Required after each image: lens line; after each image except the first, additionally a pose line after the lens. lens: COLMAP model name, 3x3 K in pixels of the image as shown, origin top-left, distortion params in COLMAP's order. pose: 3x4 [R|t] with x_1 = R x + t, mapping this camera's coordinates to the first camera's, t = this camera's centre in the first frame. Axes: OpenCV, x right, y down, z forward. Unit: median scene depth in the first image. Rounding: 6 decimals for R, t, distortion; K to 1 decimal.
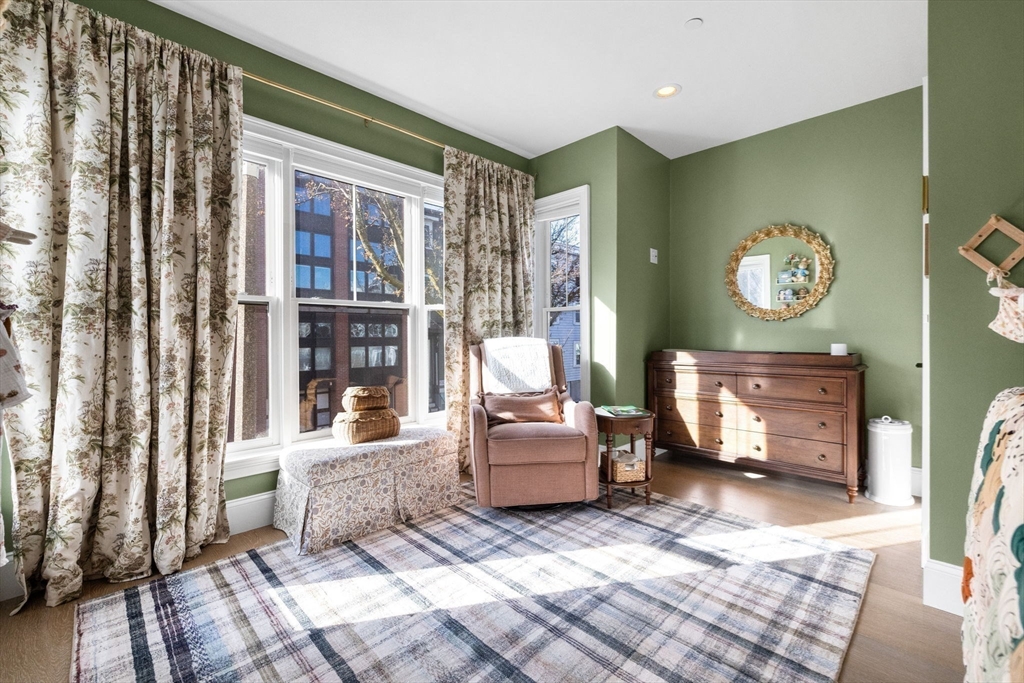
lens RADIAL K [[432.0, 0, 507.2], [0, 432.0, 340.3], [0, 0, 1]] dist [-0.004512, -0.000475]
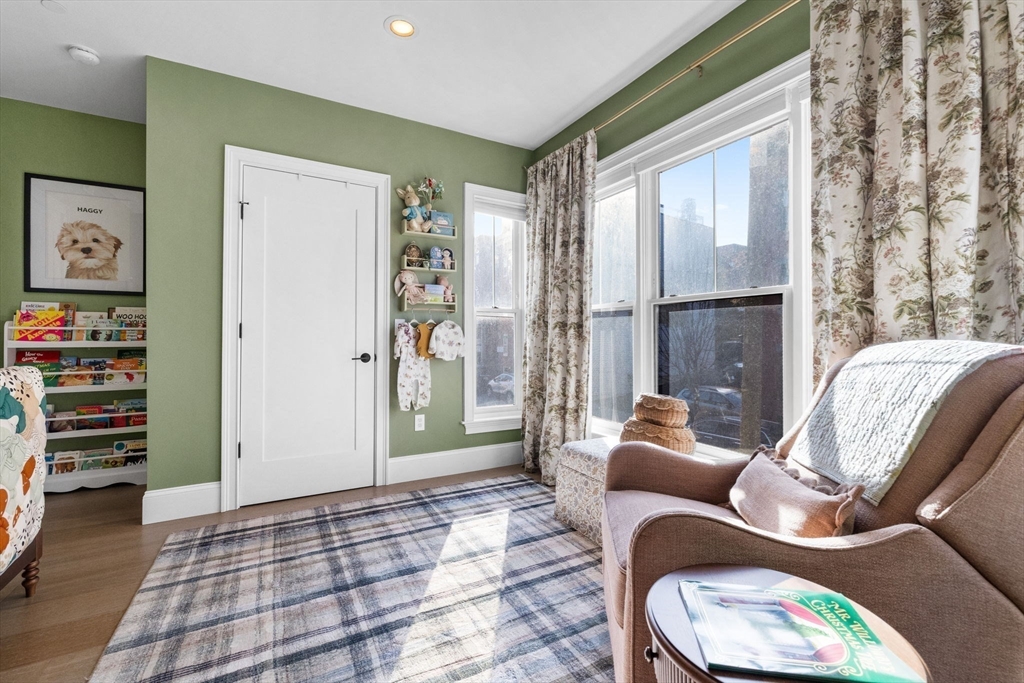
lens RADIAL K [[432.0, 0, 512.1], [0, 432.0, 330.4], [0, 0, 1]] dist [-0.004512, -0.000475]
pose [[-0.266531, -0.008688, -0.963787, 0.837619], [-0.008793, 0.999940, -0.006582, -0.018043], [0.963786, 0.006720, -0.266591, 1.359493]]
